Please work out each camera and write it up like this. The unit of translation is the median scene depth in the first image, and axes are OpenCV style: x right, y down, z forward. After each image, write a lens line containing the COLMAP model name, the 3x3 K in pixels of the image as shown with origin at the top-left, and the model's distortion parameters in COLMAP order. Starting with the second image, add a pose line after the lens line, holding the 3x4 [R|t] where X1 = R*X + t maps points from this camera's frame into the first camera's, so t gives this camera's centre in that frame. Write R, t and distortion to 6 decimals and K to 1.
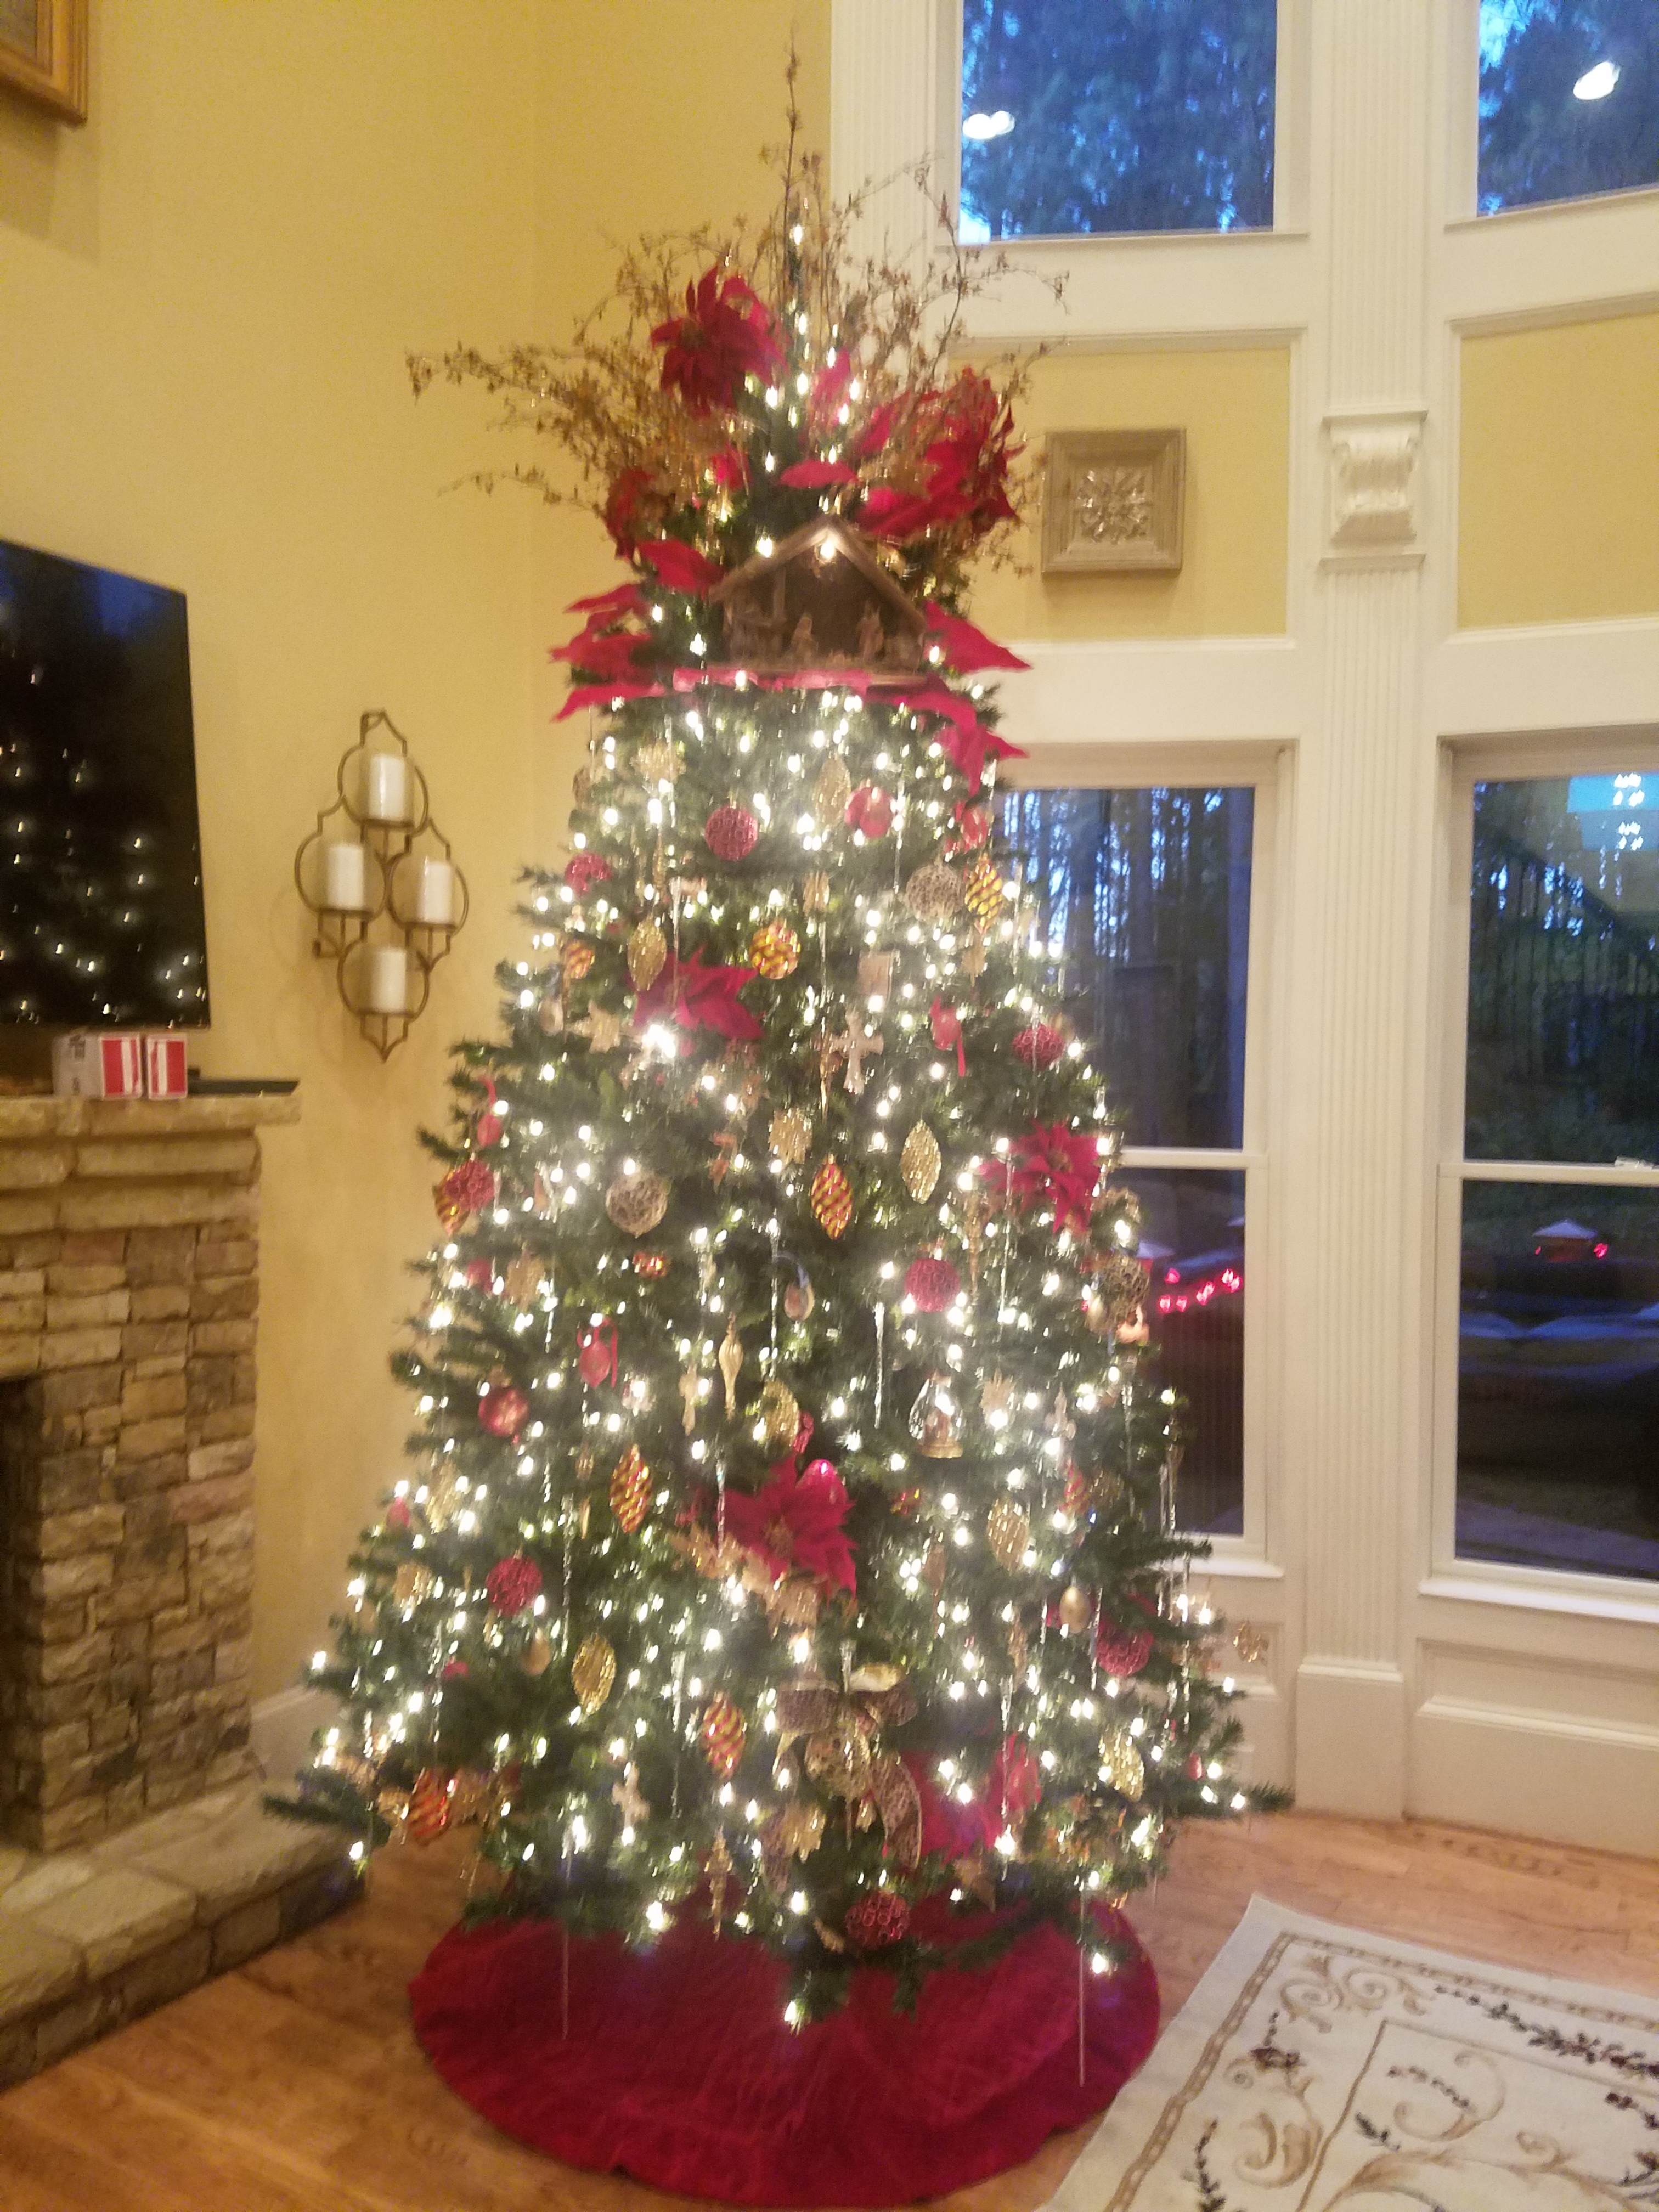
lens RADIAL K [[1862.9, 0, 831.0], [0, 1862.9, 1129.2], [0, 0, 1]] dist [0.044509, -0.013721]
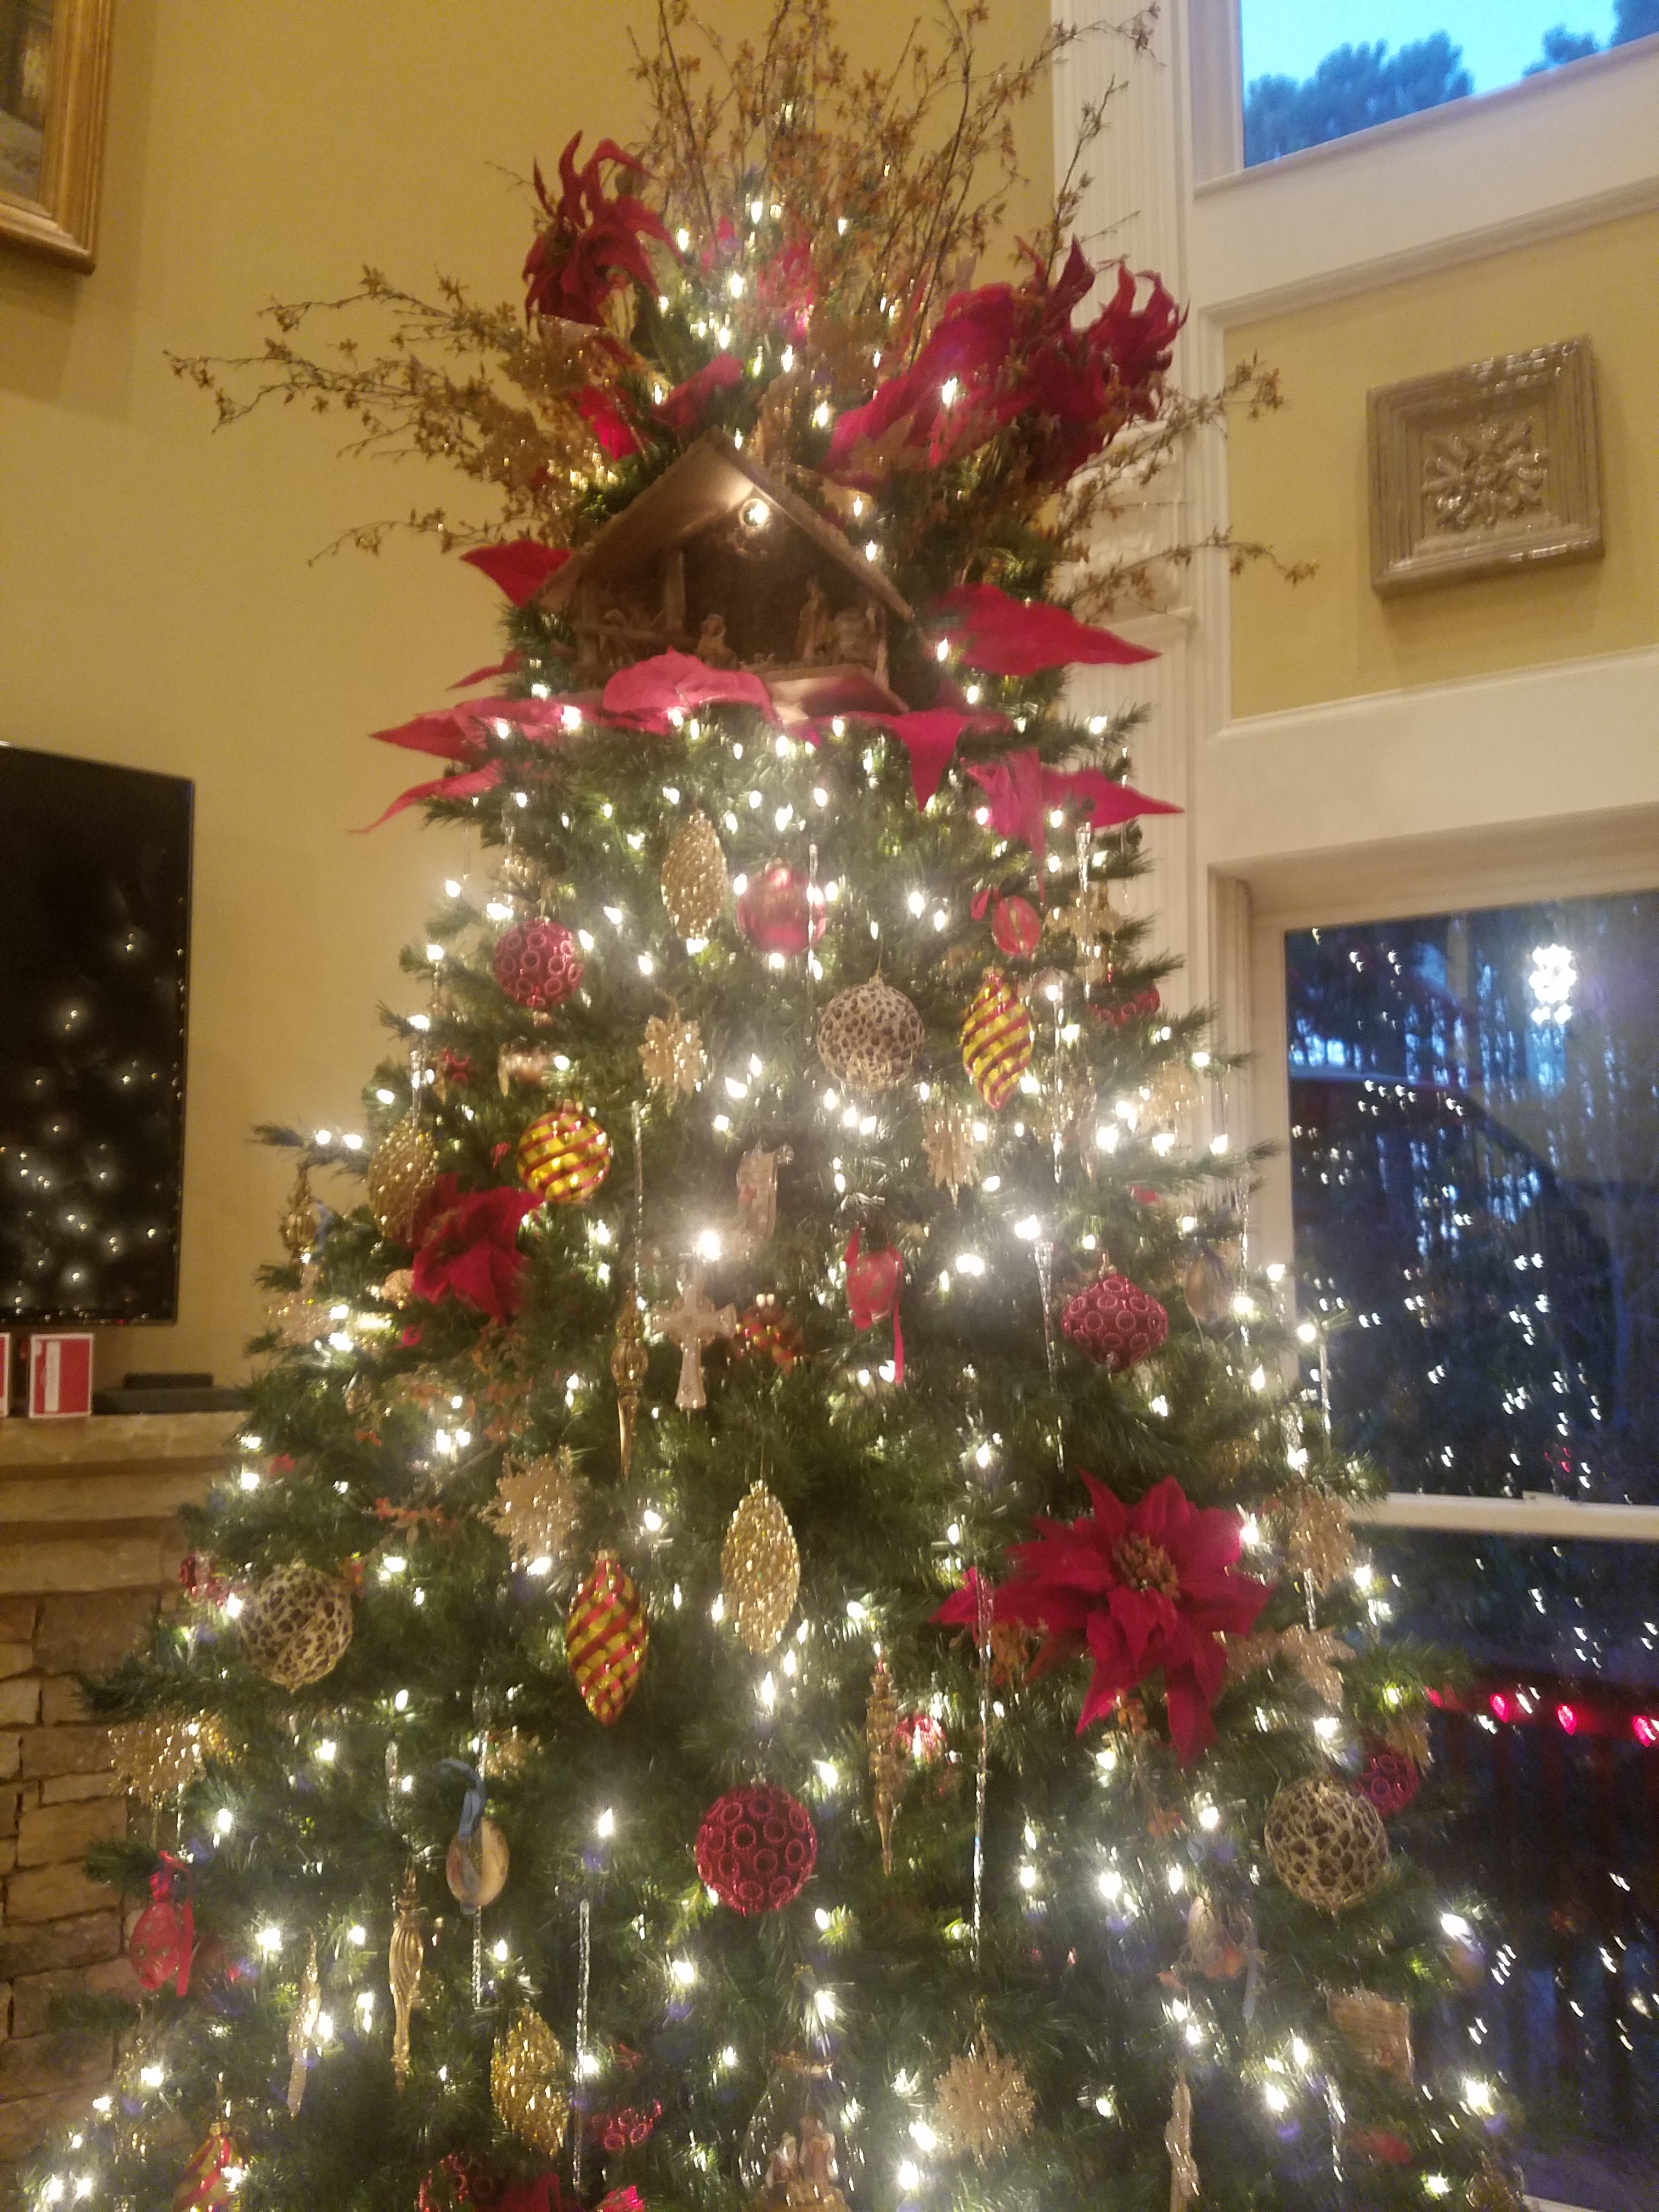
lens RADIAL K [[1762.1, 0, 819.5], [0, 1762.1, 1114.9], [0, 0, 1]] dist [0.157277, -0.279929]
pose [[0.911525, -0.064910, -0.406090, 0.213374], [-0.003010, 0.986386, -0.164421, -0.018615], [0.411234, 0.151096, 0.898920, 0.462149]]
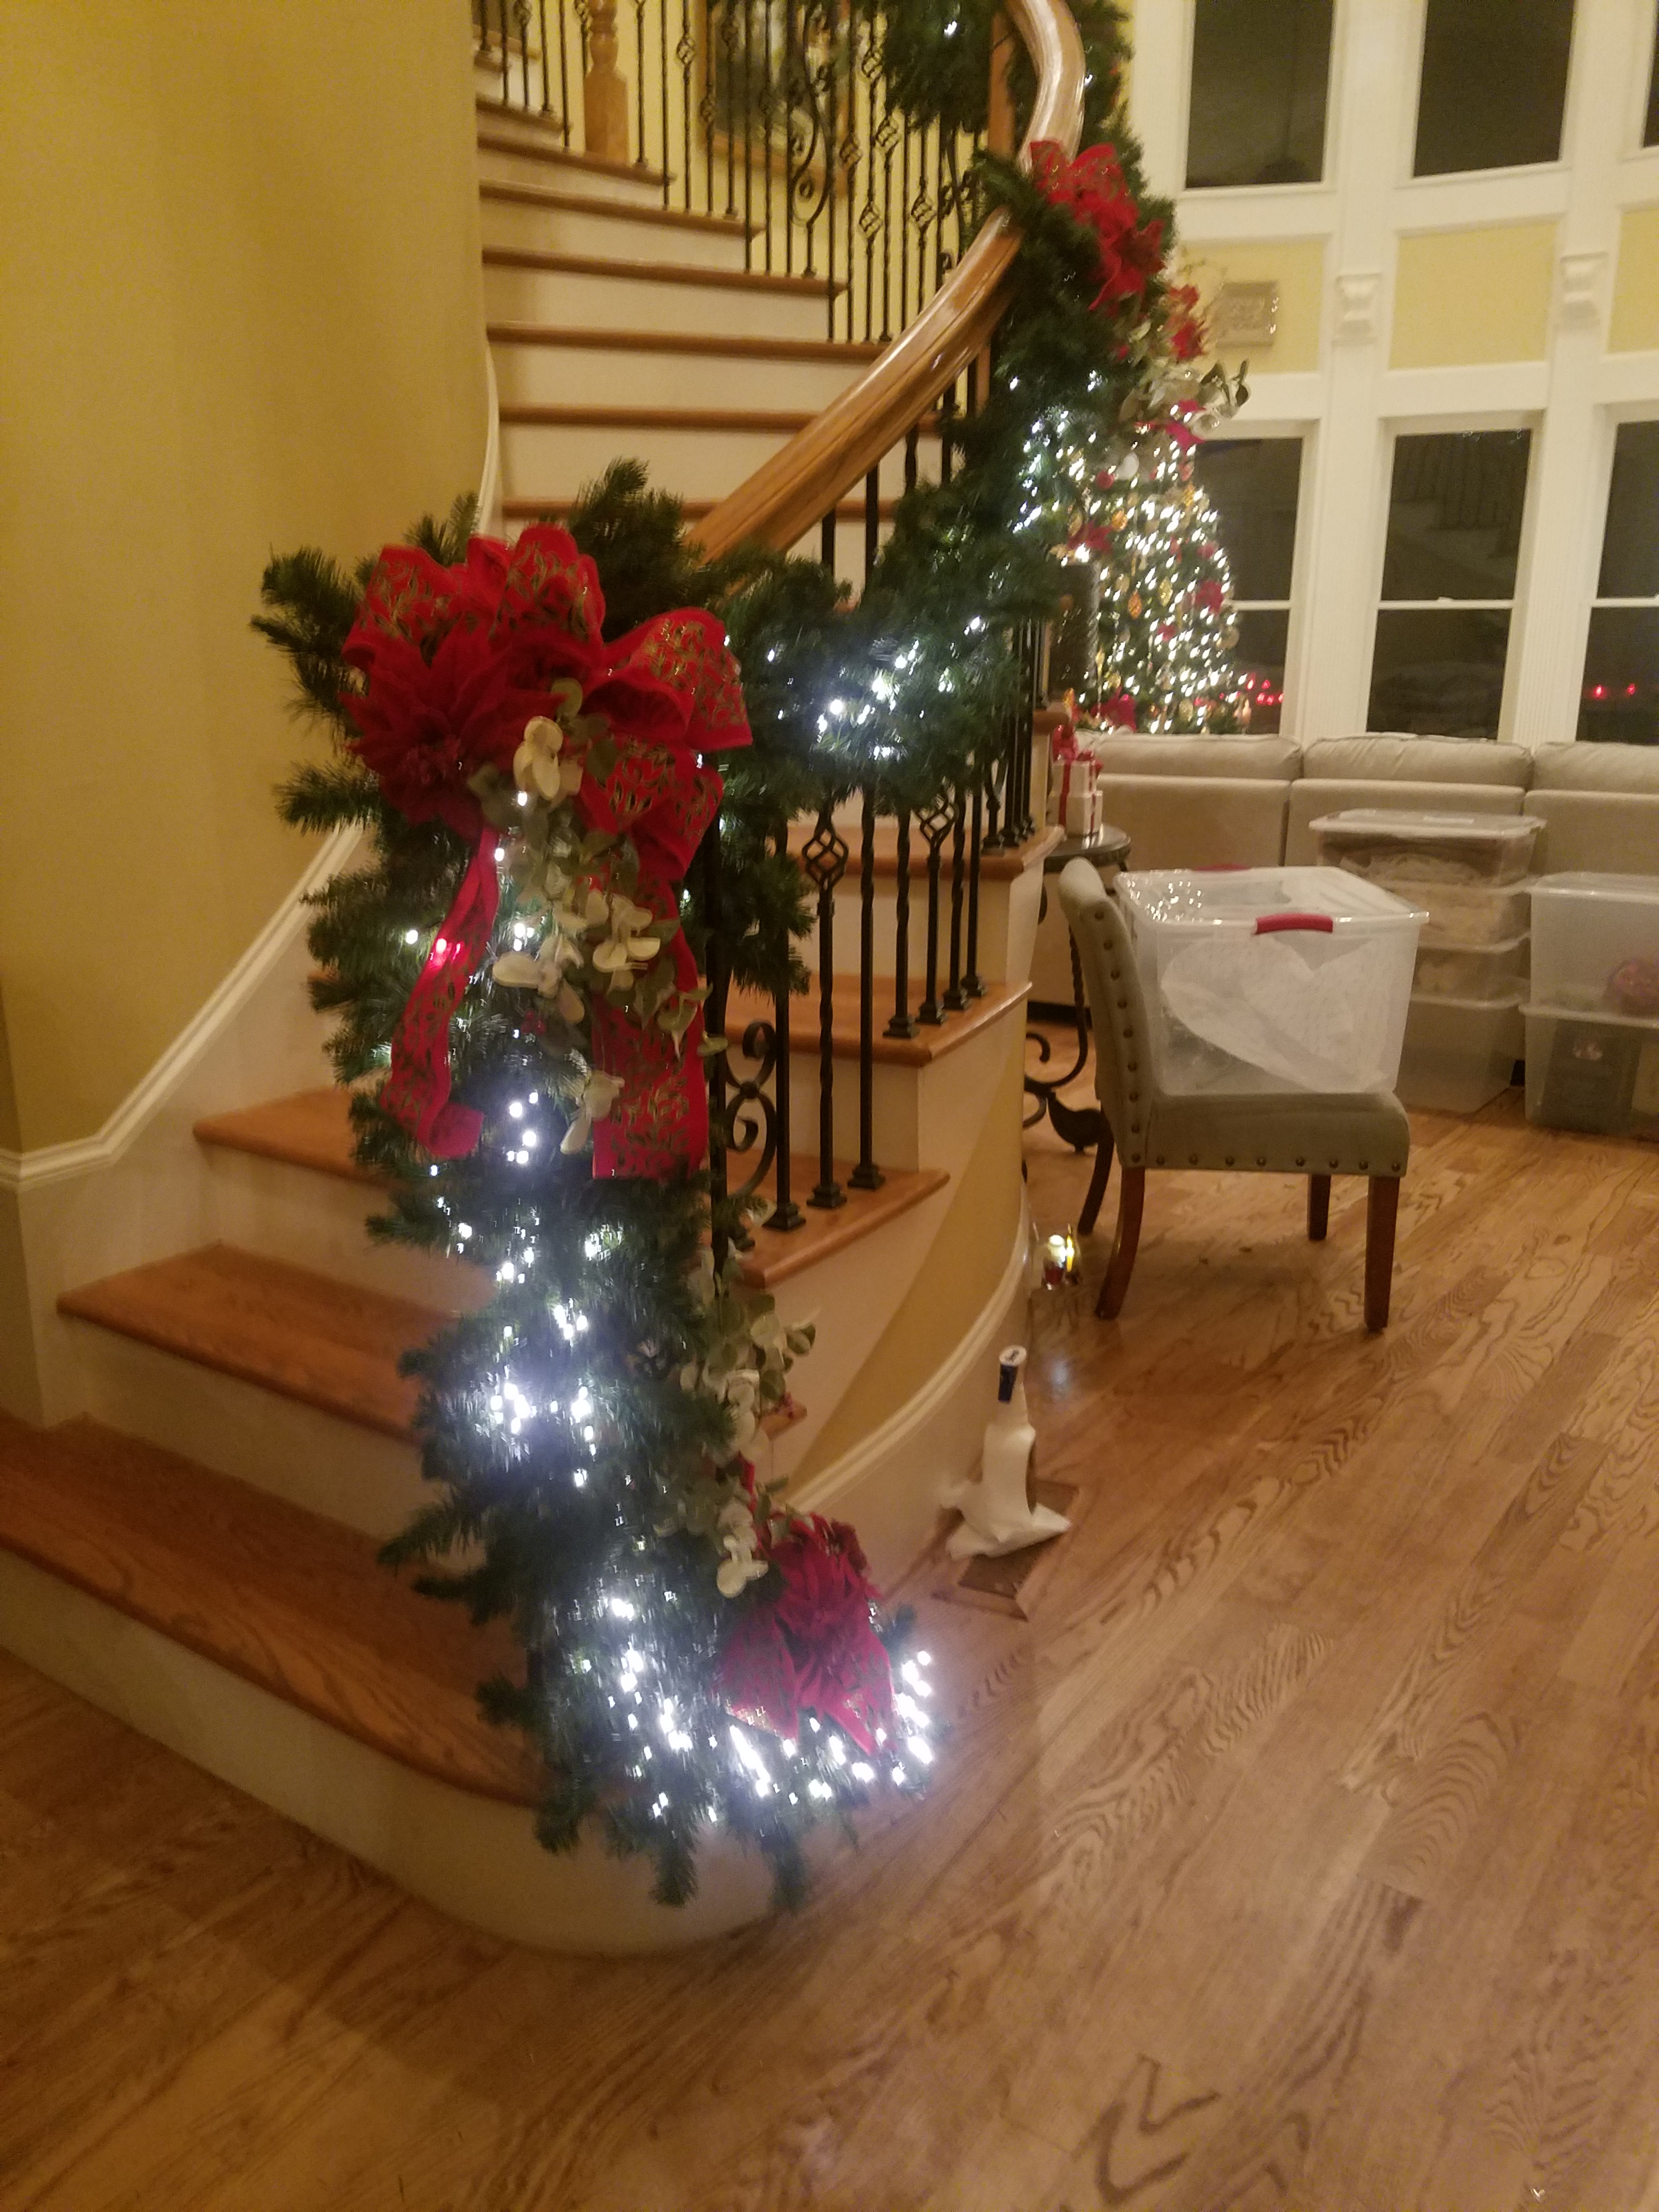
lens RADIAL K [[1762.1, 0, 819.5], [0, 1762.1, 1114.9], [0, 0, 1]] dist [0.157277, -0.279929]
pose [[0.996139, 0.013858, -0.086694, -0.210680], [0.007387, 0.970733, 0.240046, 0.119014], [0.087484, -0.239760, 0.966883, -1.779613]]
